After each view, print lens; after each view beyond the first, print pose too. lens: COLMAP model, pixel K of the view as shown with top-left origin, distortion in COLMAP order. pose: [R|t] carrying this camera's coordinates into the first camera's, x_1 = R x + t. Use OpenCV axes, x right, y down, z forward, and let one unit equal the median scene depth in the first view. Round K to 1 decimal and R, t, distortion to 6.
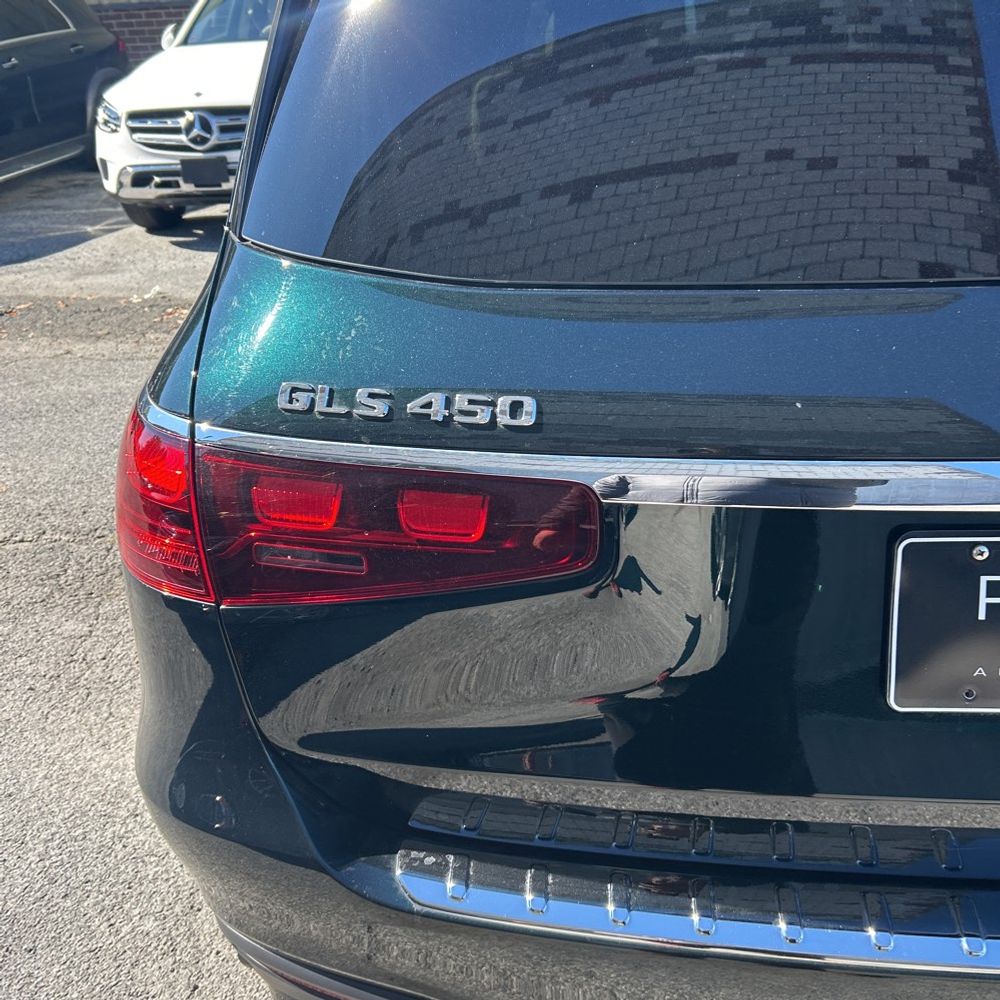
lens RADIAL K [[978.7, 0, 503.2], [0, 978.7, 498.3], [0, 0, 1]] dist [0.010177, 0.000000]
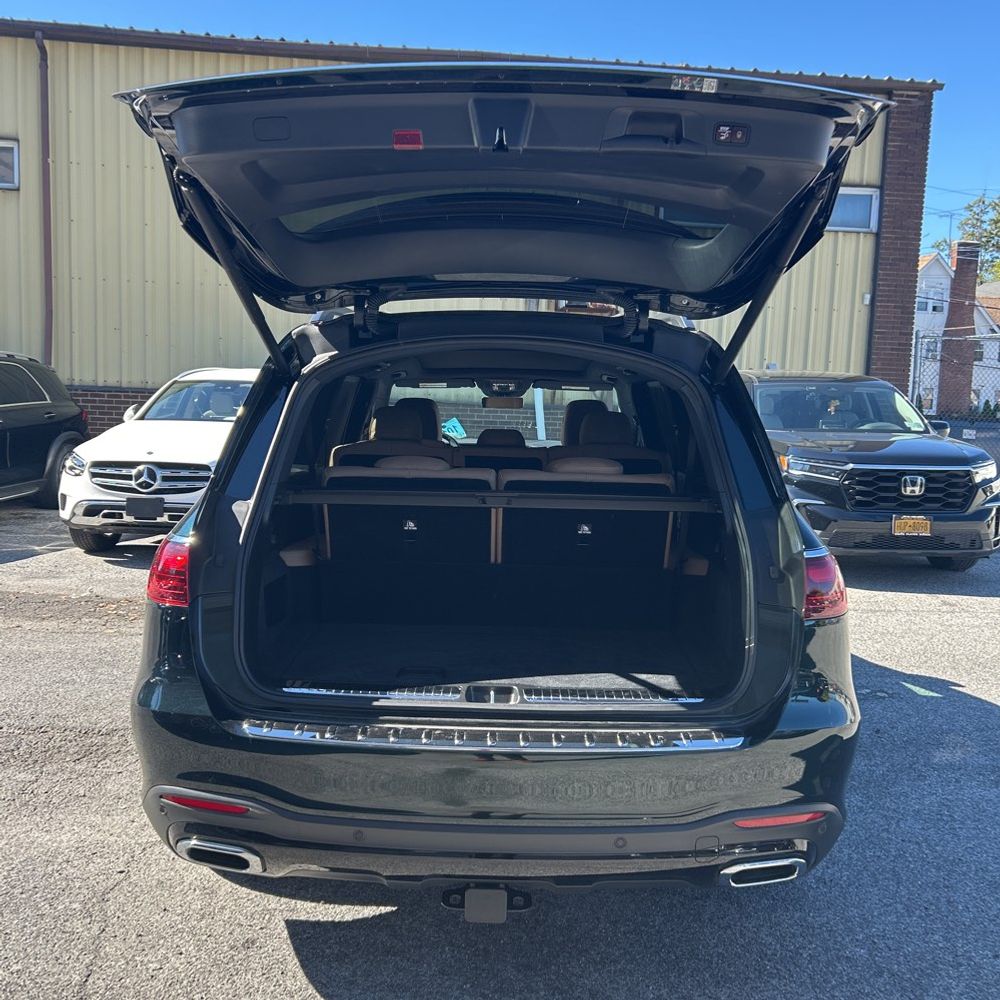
lens RADIAL K [[978.7, 0, 498.2], [0, 978.7, 499.9], [0, 0, 1]] dist [0.010177, 0.000000]
pose [[0.993629, 0.068916, 0.089172, 0.043006], [-0.031322, 0.928941, -0.368900, 0.118626], [-0.108259, 0.363757, 0.925182, -0.249270]]
